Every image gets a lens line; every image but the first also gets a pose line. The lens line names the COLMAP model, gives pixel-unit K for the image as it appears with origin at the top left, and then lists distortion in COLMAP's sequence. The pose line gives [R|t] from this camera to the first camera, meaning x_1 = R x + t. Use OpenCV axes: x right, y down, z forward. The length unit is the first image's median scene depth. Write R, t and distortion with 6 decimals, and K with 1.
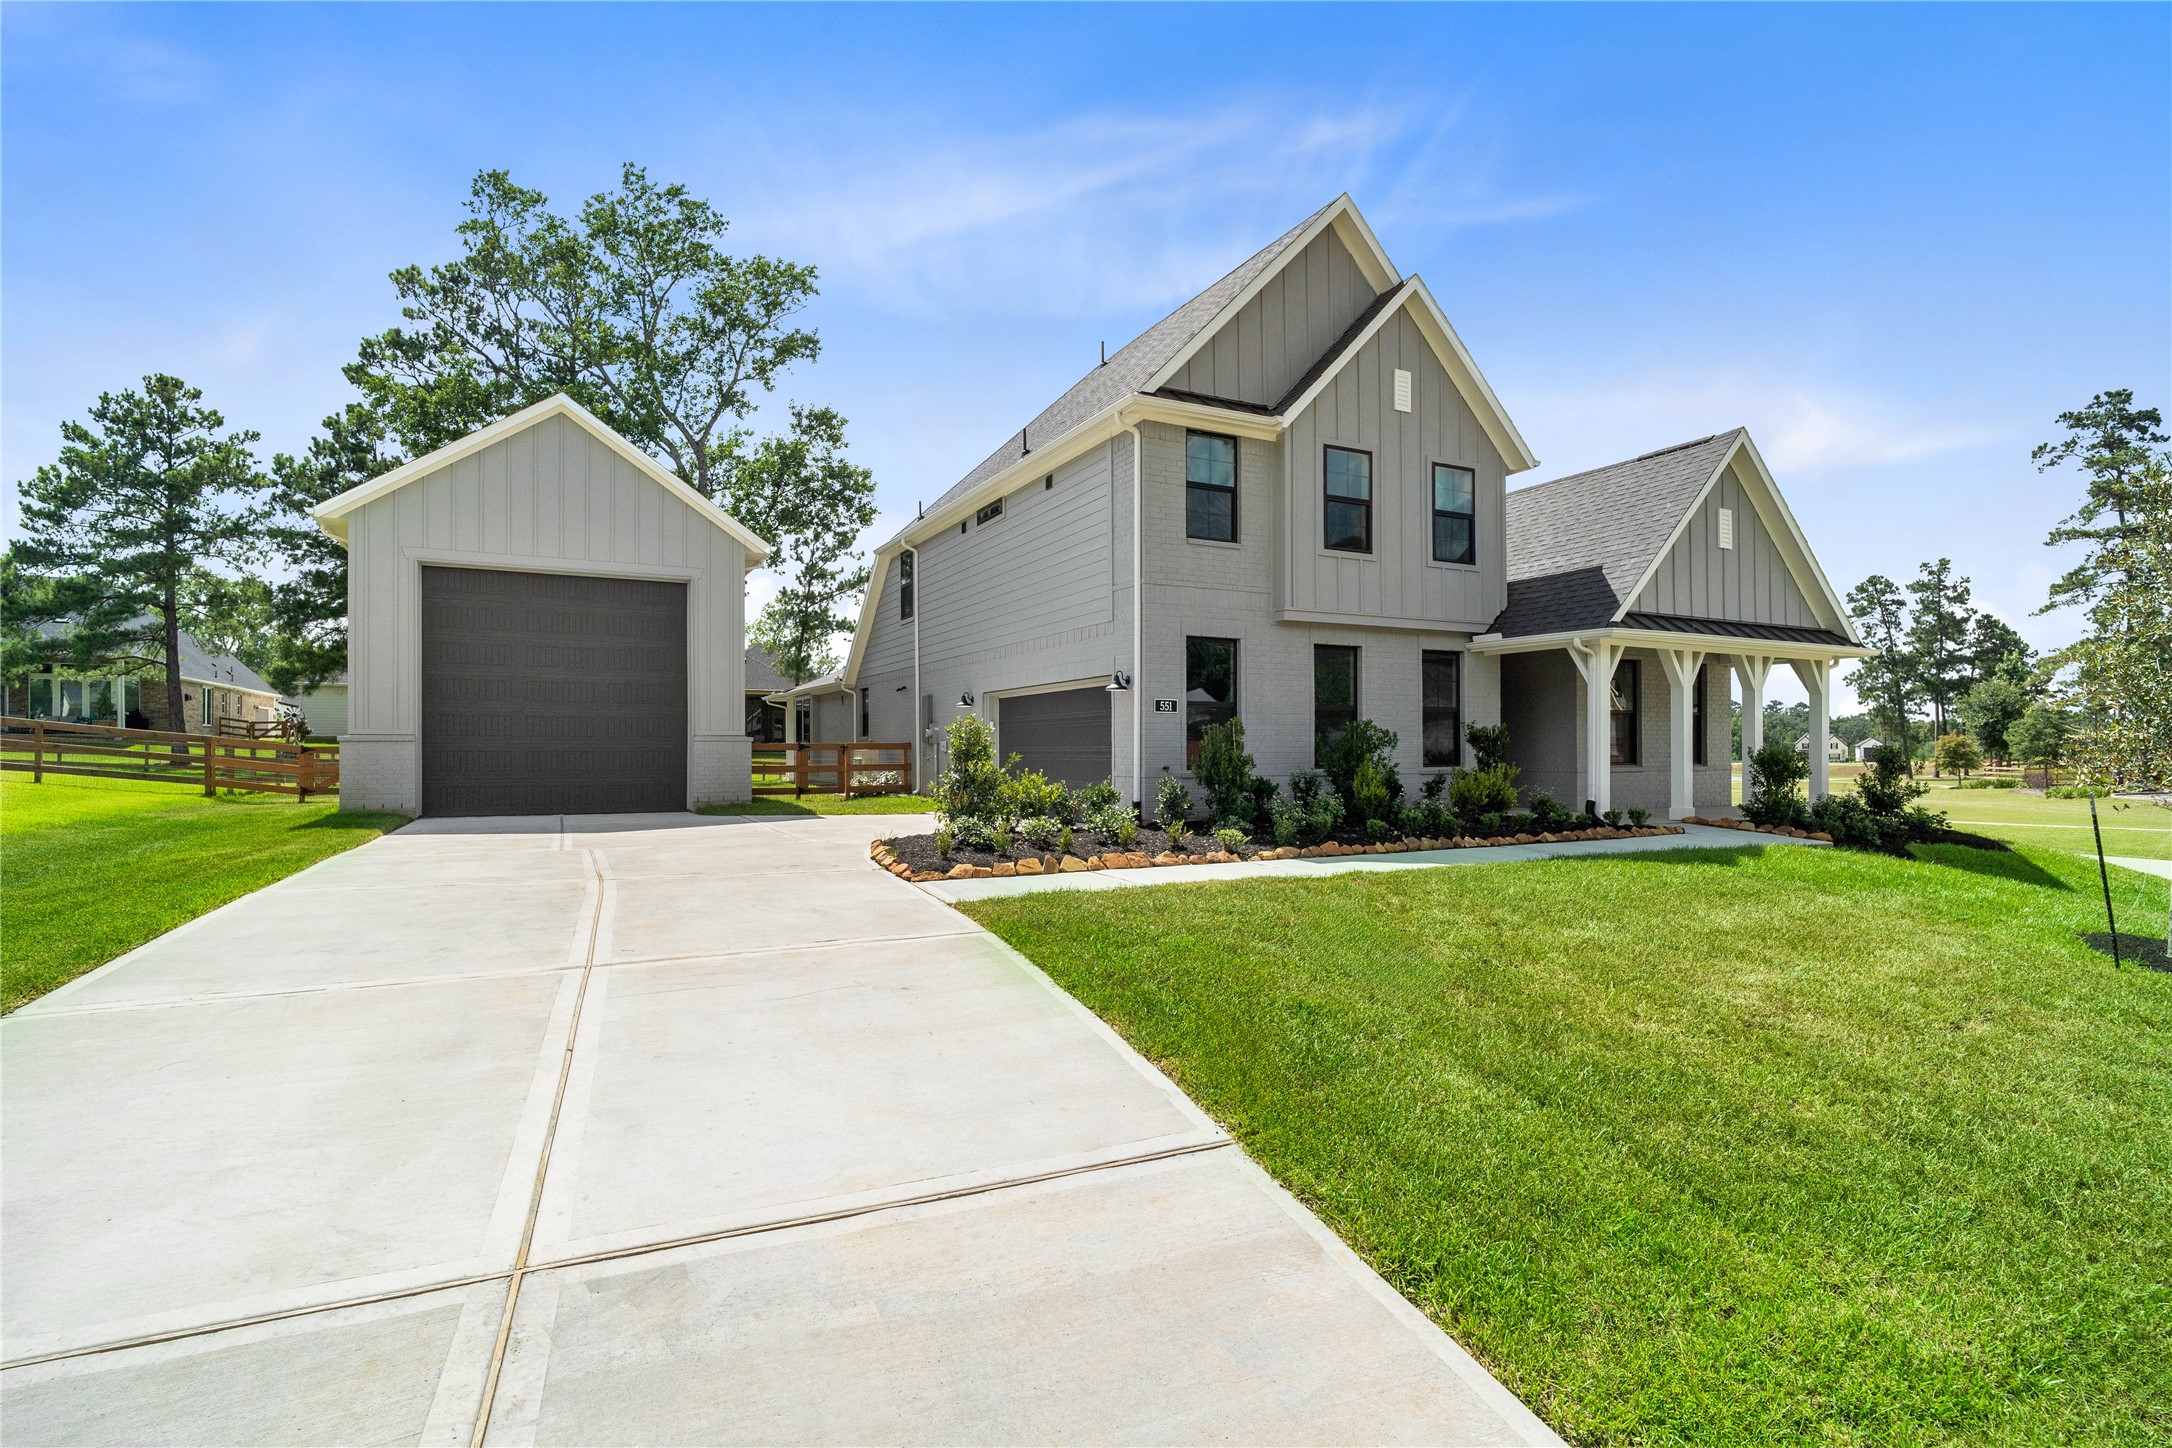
lens RADIAL K [[1052.6, 0, 1072.9], [0, 1052.6, 743.4], [0, 0, 1]] dist [-0.007433, -0.000927]
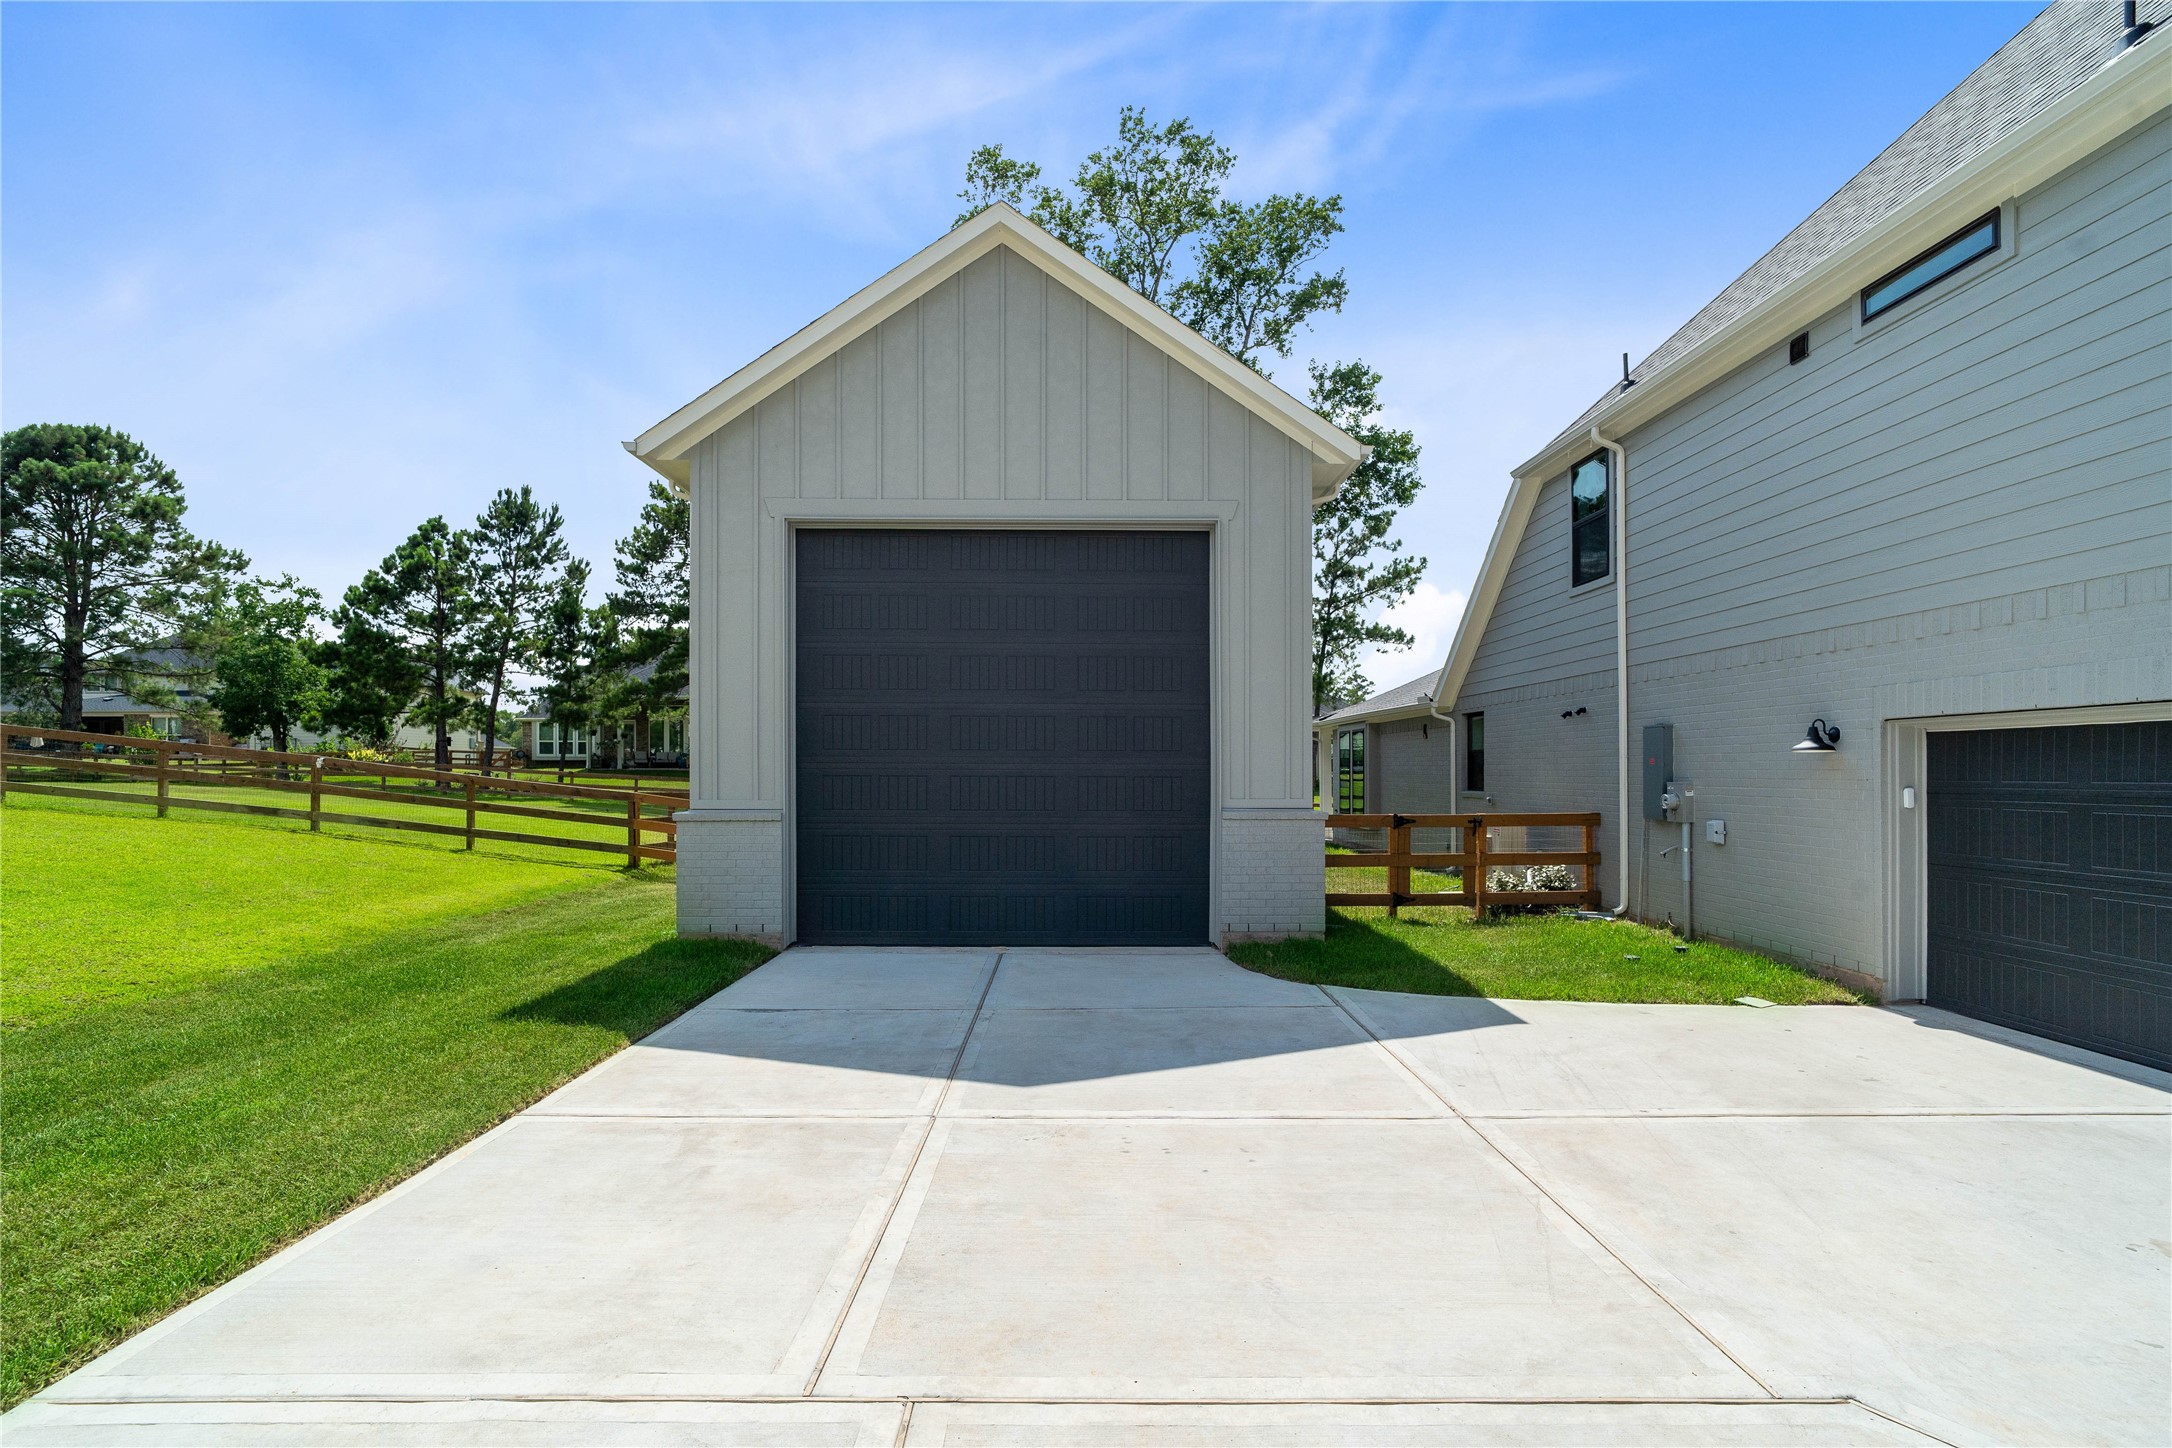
lens RADIAL K [[1052.6, 0, 1079.6], [0, 1052.6, 744.4], [0, 0, 1]] dist [-0.007433, -0.000927]
pose [[0.899503, -0.008722, -0.436828, -0.077422], [-0.000039, 0.999799, -0.020043, -0.012247], [0.436915, 0.018046, 0.899322, 0.196515]]
